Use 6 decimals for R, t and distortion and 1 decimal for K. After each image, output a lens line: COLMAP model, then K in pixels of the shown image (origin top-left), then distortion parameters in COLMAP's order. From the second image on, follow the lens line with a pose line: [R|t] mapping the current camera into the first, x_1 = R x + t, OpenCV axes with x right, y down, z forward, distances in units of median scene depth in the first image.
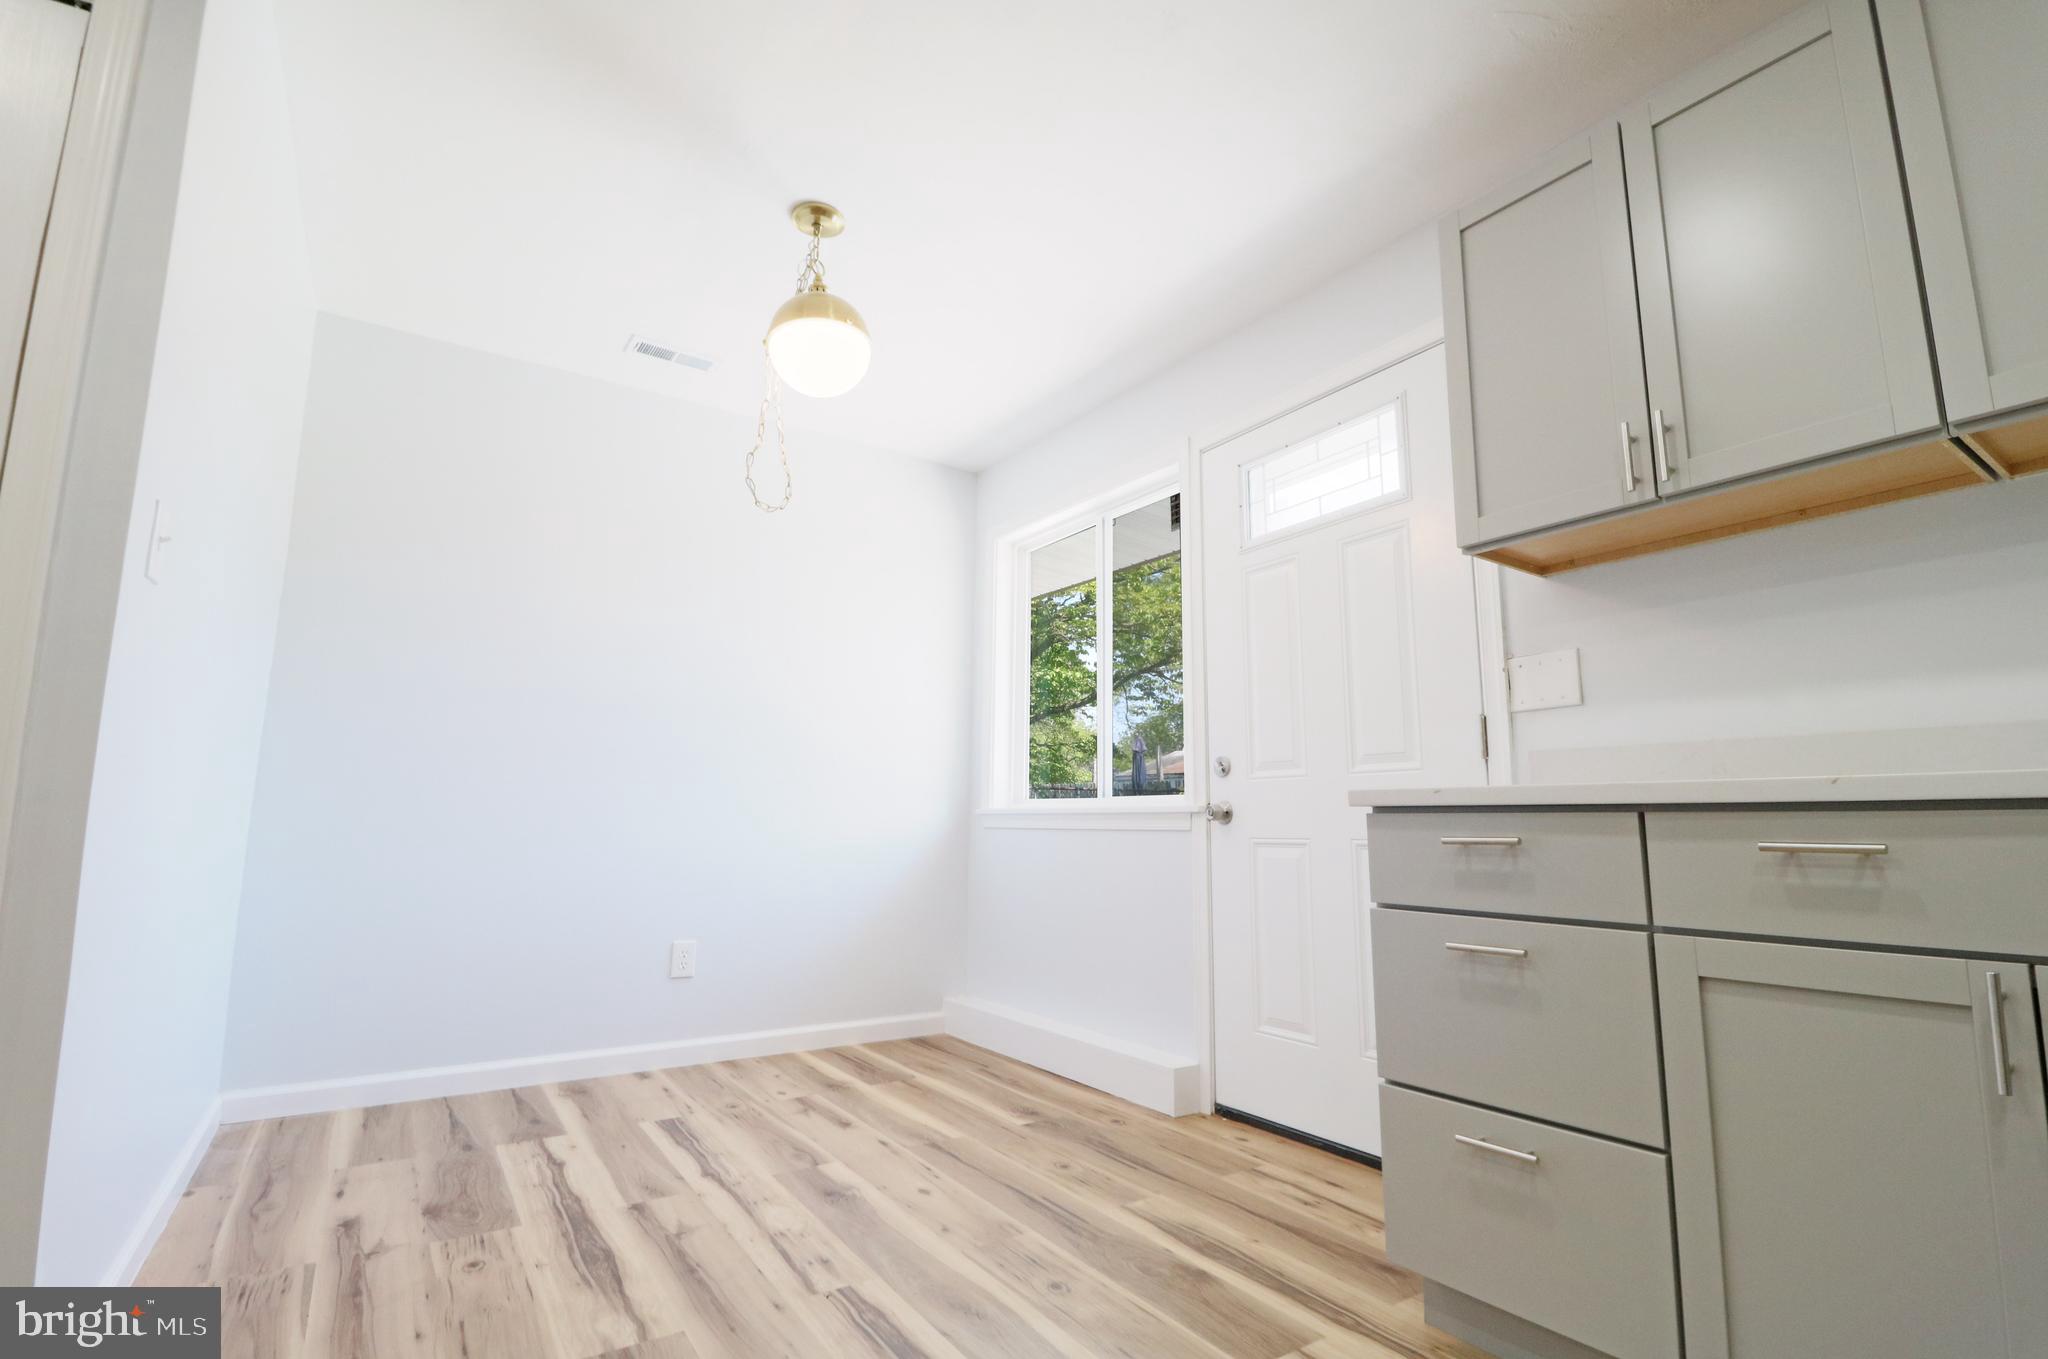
lens RADIAL K [[955.1, 0, 1030.9], [0, 955.1, 672.4], [0, 0, 1]] dist [0.002545, -0.014743]
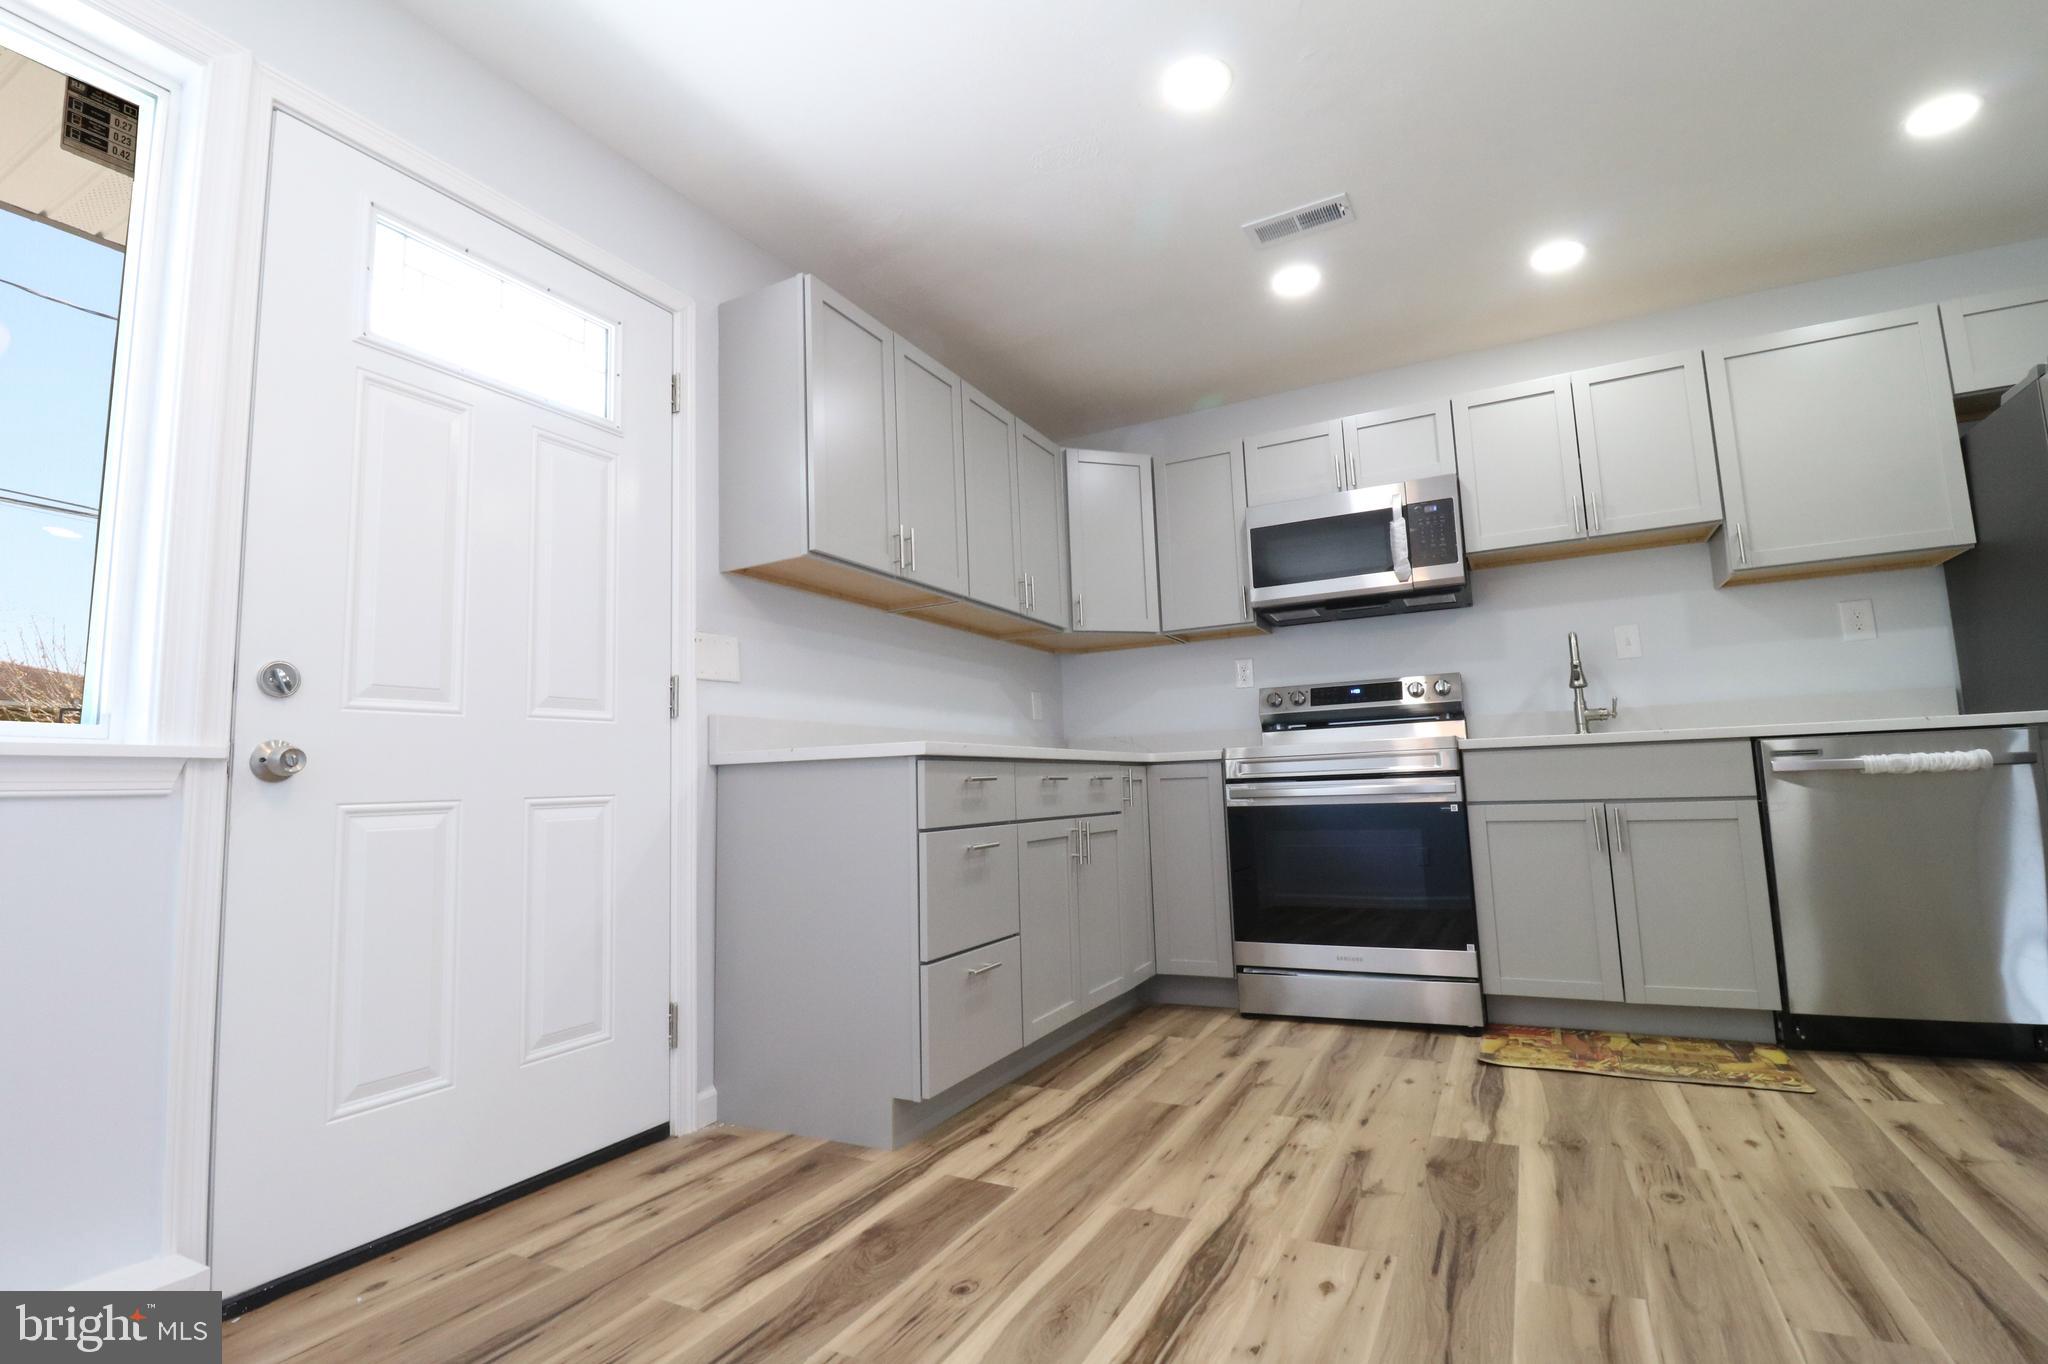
lens RADIAL K [[955.1, 0, 1030.9], [0, 955.1, 674.9], [0, 0, 1]] dist [0.002545, -0.014743]
pose [[-0.481310, 0.113451, 0.869177, -0.706160], [-0.106043, 0.976769, -0.186216, 0.217445], [-0.870112, -0.181798, -0.458099, 1.243143]]
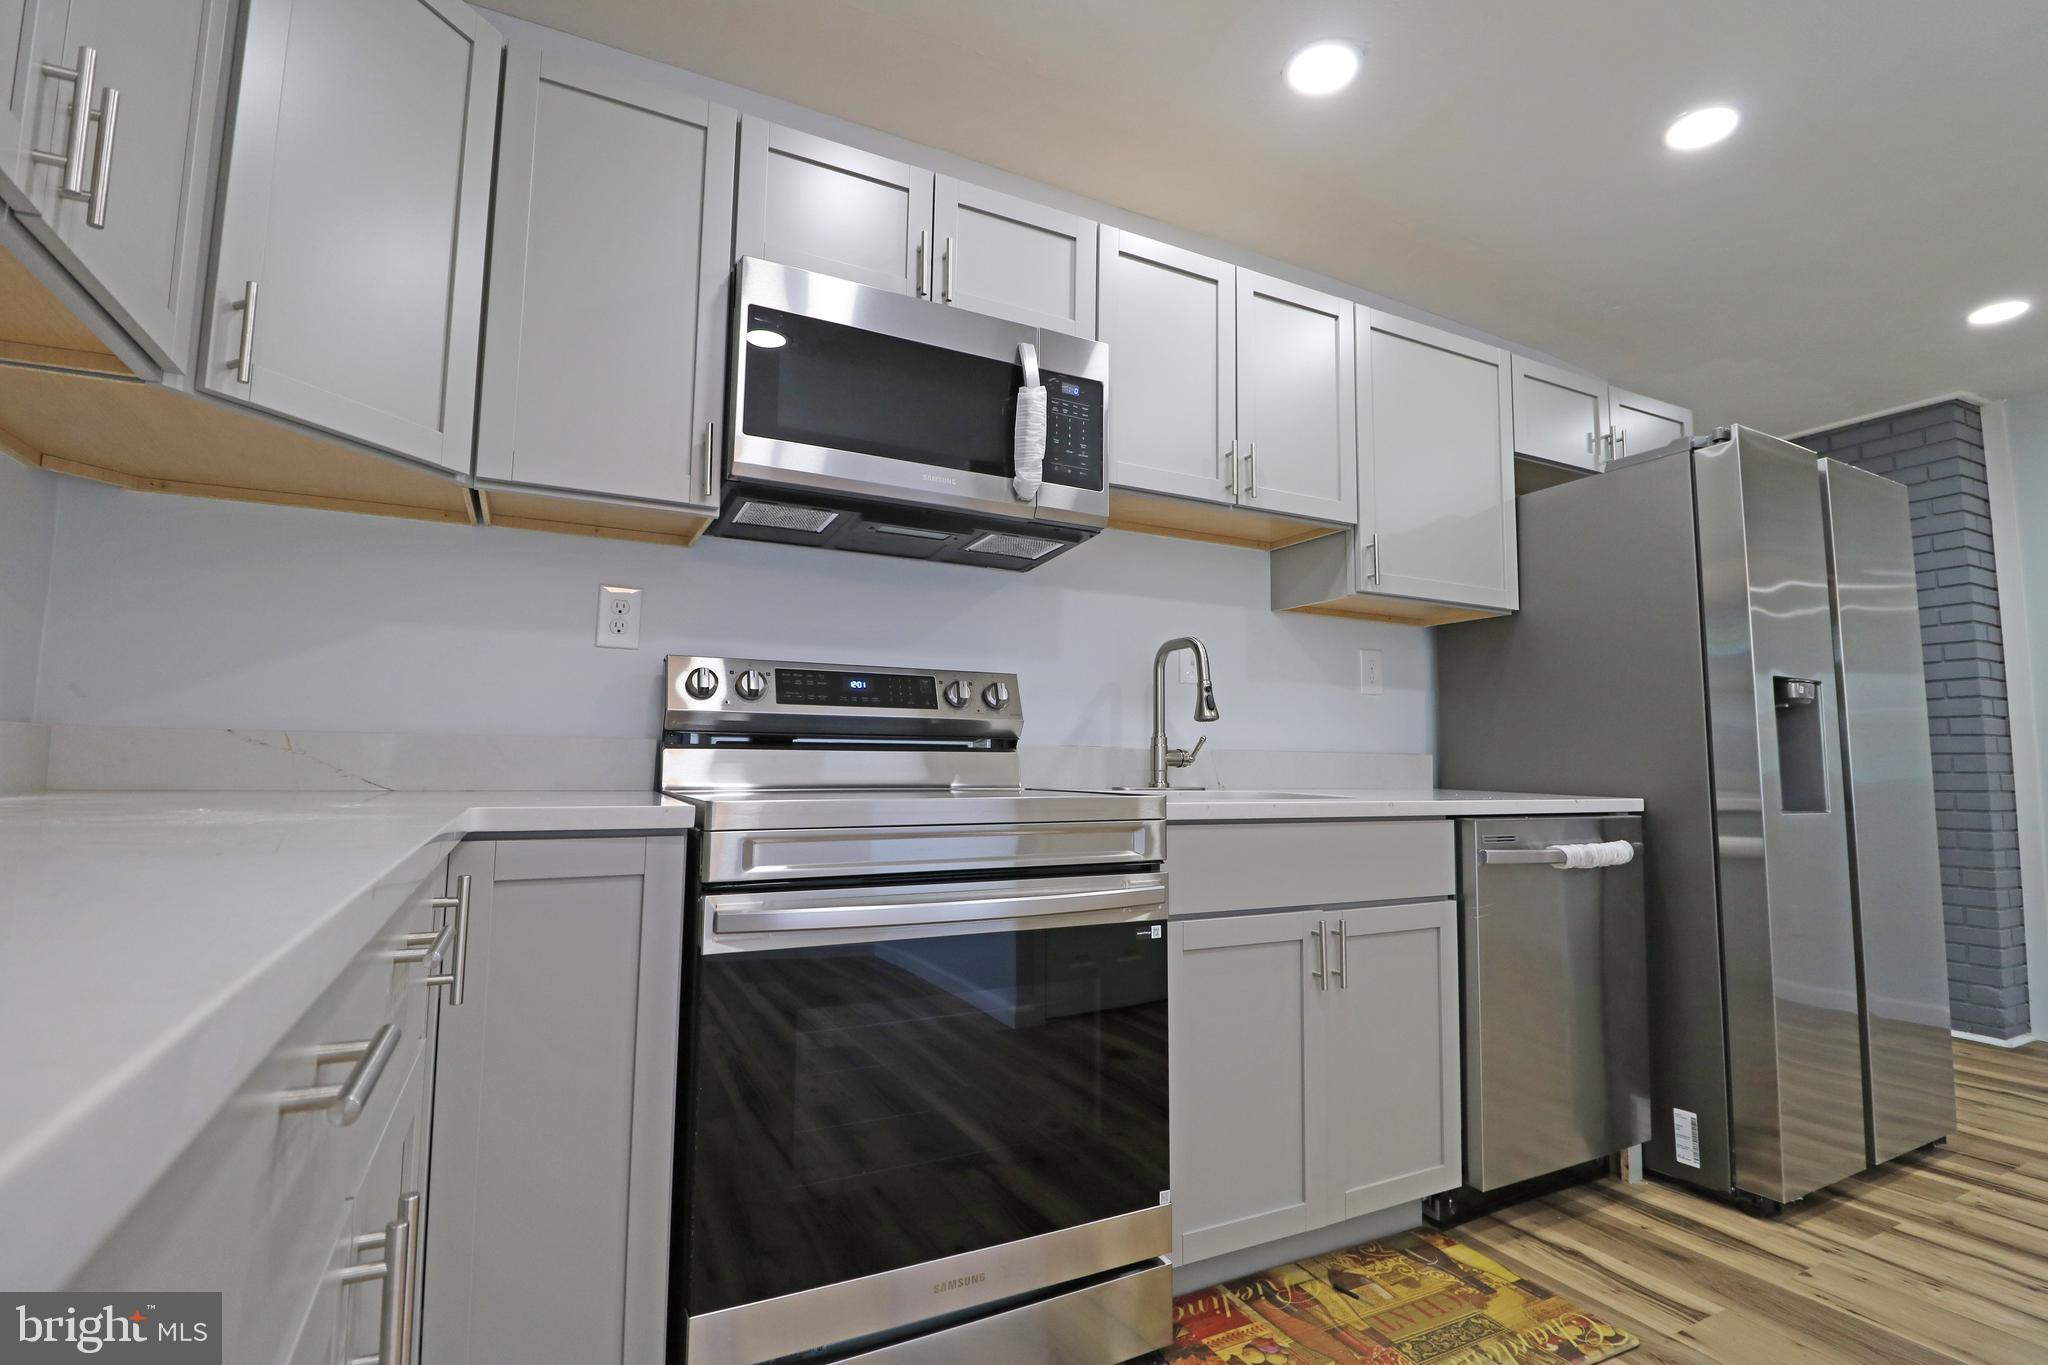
lens RADIAL K [[949.1, 0, 1029.8], [0, 949.1, 676.8], [0, 0, 1]] dist [-0.001888, -0.012599]
pose [[-0.992149, -0.006667, 0.124887, 0.291326], [-0.037030, 0.969463, -0.242426, 0.063706], [-0.119457, -0.245148, -0.962098, 0.777772]]
